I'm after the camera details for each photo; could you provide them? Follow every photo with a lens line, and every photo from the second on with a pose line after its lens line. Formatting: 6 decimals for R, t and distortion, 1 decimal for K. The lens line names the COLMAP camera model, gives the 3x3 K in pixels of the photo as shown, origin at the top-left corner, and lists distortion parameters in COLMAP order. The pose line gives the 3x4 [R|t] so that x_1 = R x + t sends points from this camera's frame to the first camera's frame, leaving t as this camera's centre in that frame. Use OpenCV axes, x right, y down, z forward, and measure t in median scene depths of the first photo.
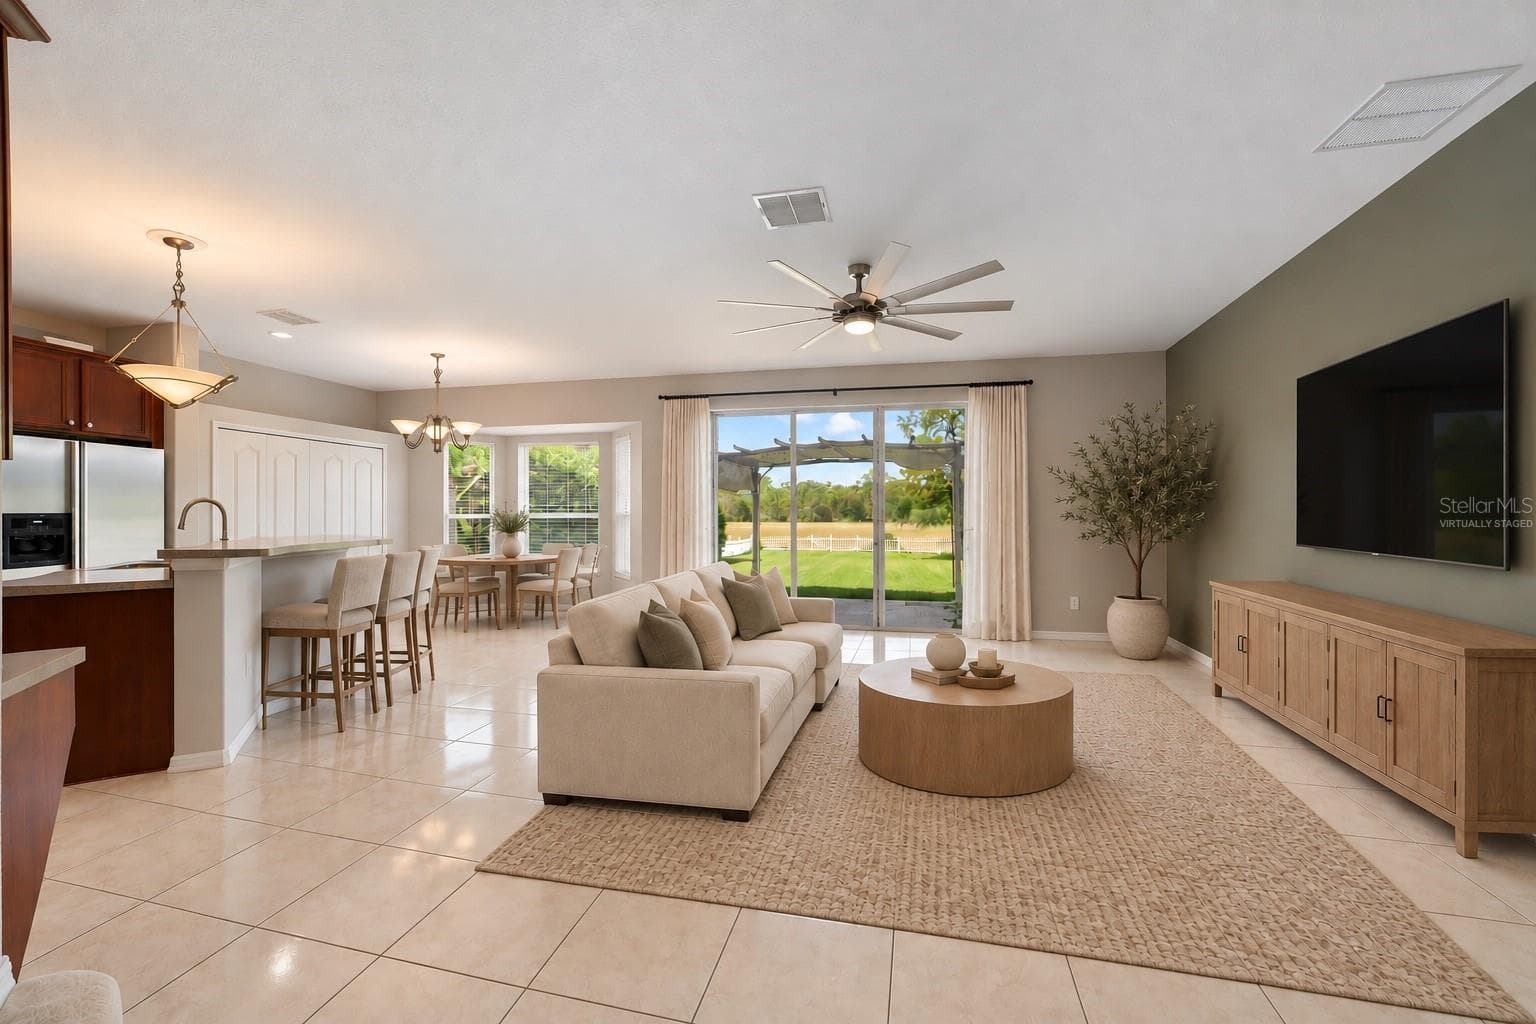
lens RADIAL K [[596.0, 0, 776.2], [0, 596.0, 520.1], [0, 0, 1]] dist [-0.024378, 0.001813]
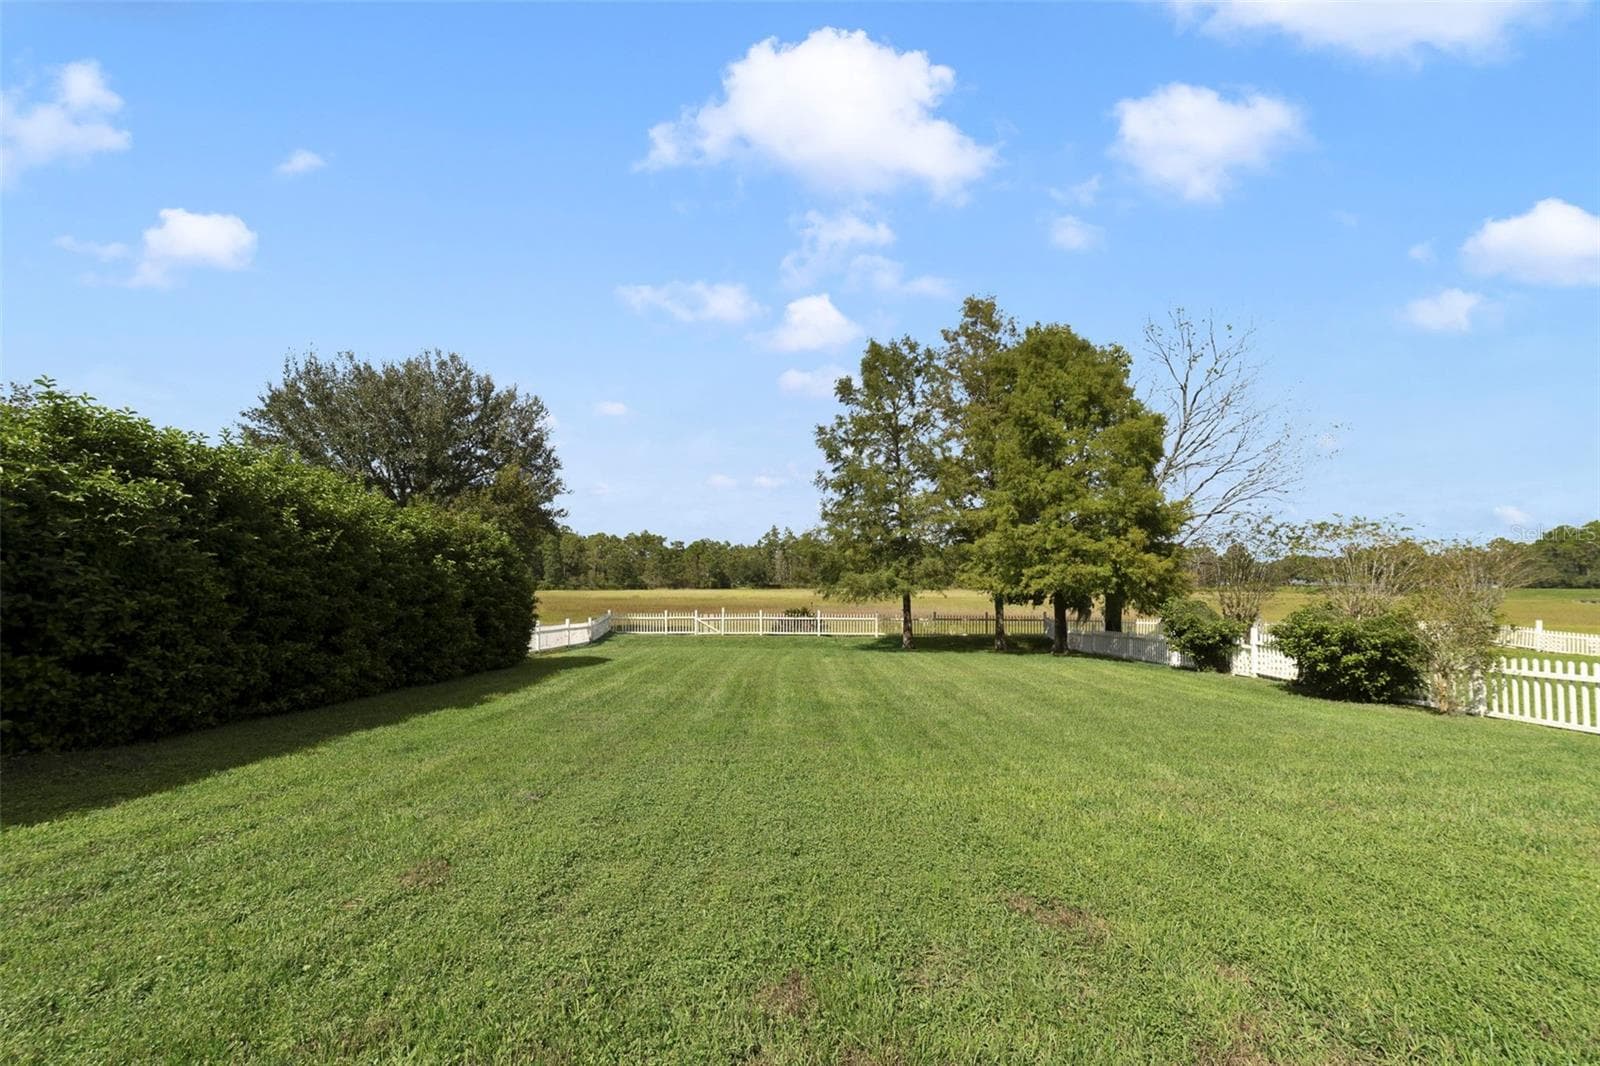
lens RADIAL K [[620.9, 0, 804.2], [0, 620.9, 599.7], [0, 0, 1]] dist [-0.024378, 0.001813]
pose [[0.977937, -0.014431, 0.208403, 0.013399], [0.009828, 0.999685, 0.023105, -0.000491], [-0.208670, -0.020547, 0.977770, 0.116428]]
